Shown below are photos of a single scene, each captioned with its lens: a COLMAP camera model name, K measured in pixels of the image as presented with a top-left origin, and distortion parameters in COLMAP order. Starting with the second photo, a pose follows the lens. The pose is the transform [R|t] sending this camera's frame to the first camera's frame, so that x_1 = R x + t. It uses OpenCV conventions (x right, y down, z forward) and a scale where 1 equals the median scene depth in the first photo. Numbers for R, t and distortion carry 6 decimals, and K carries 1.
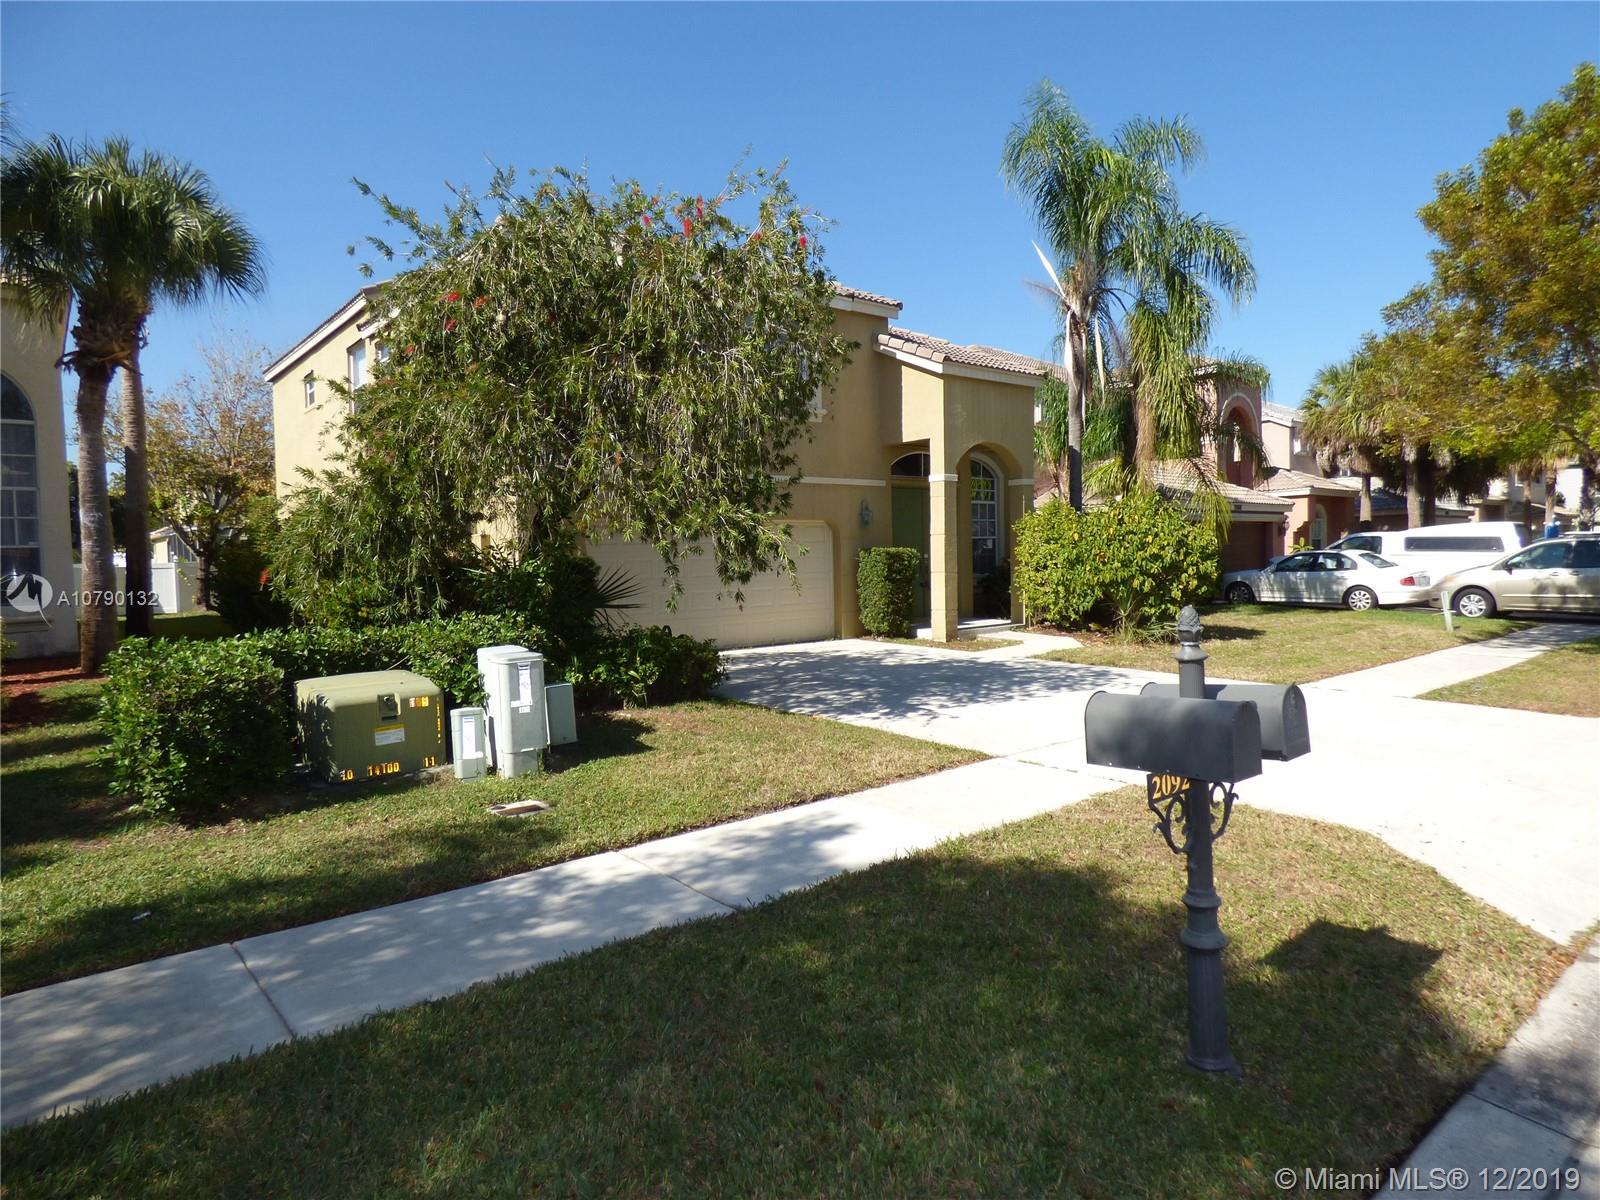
lens RADIAL K [[931.2, 0, 800.0], [0, 931.2, 600.0], [0, 0, 1]] dist [-0.003538, -0.001169]
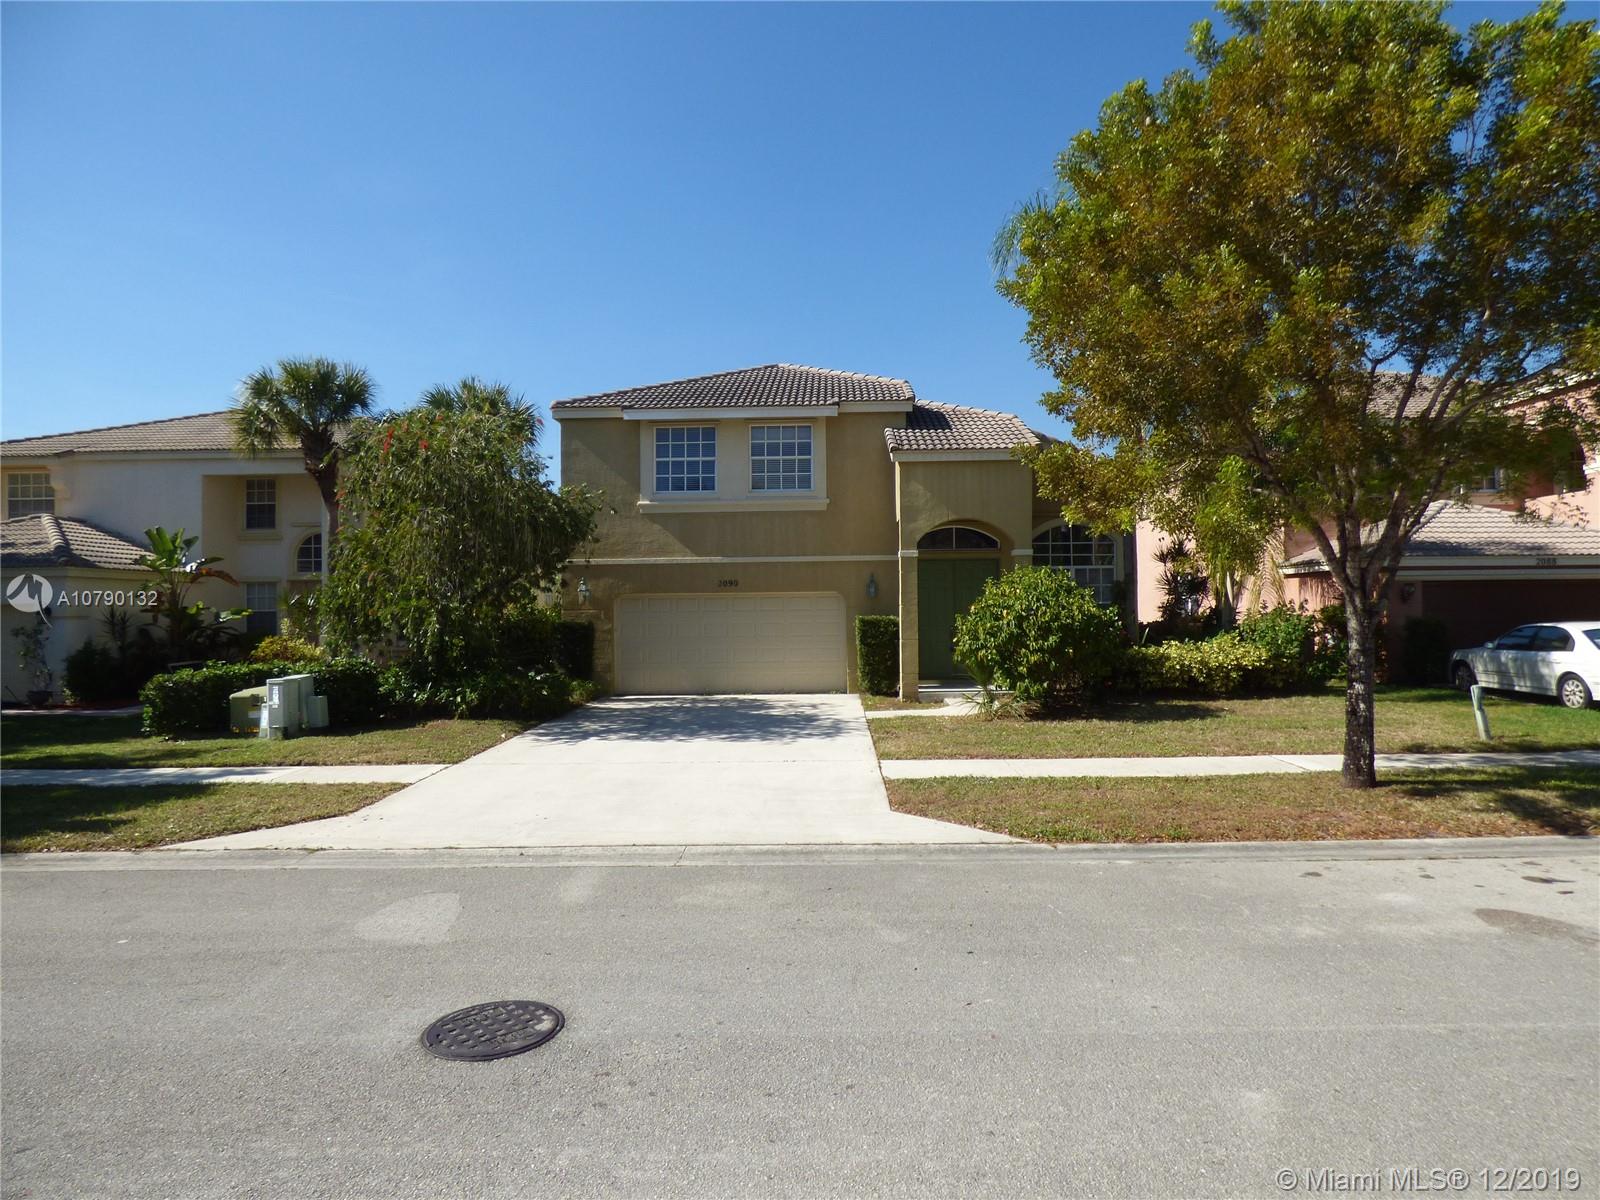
lens RADIAL K [[931.2, 0, 800.0], [0, 931.2, 600.0], [0, 0, 1]] dist [-0.003538, -0.001169]
pose [[0.776199, 0.007227, -0.630447, 0.732556], [-0.035658, 0.998837, -0.032452, -0.034457], [0.629479, 0.047669, 0.775554, 0.058170]]
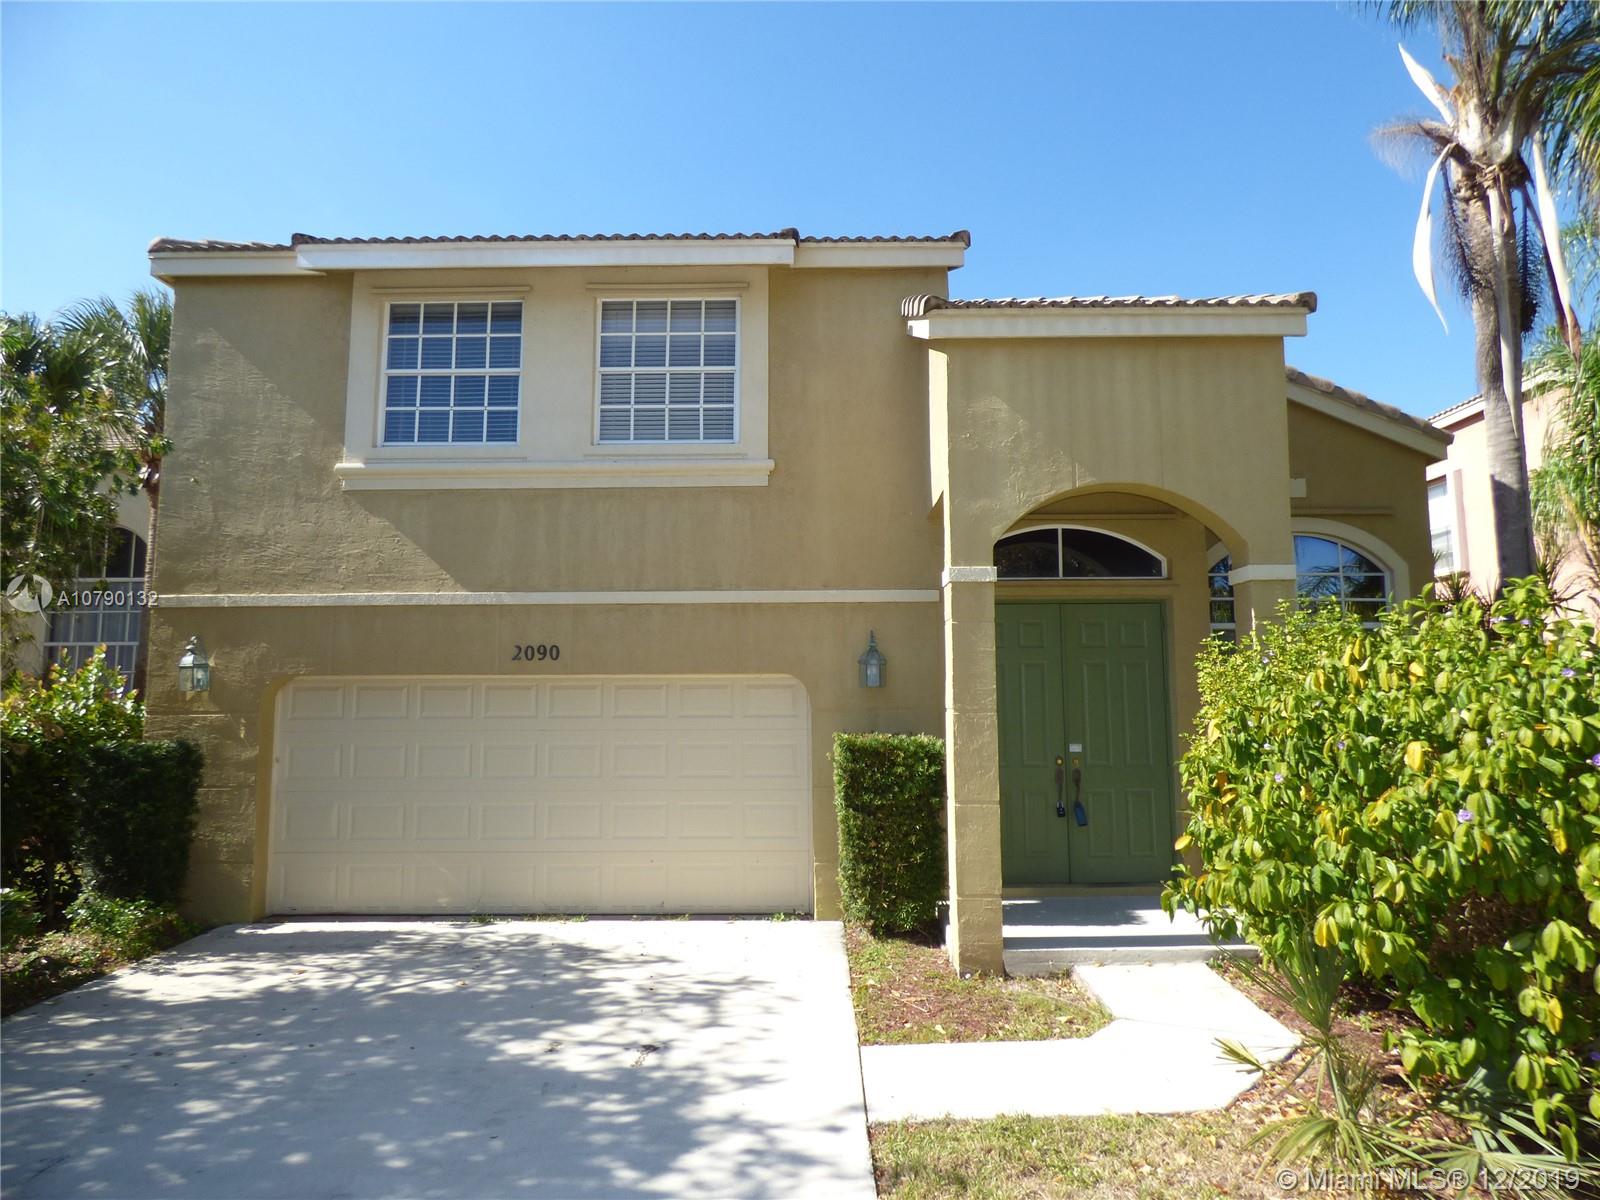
lens RADIAL K [[931.2, 0, 800.0], [0, 931.2, 600.0], [0, 0, 1]] dist [-0.003538, -0.001169]
pose [[0.788366, -0.045047, -0.613555, 0.345688], [-0.042703, 0.990903, -0.127621, -0.060233], [0.613723, 0.126813, 0.779271, 0.599578]]
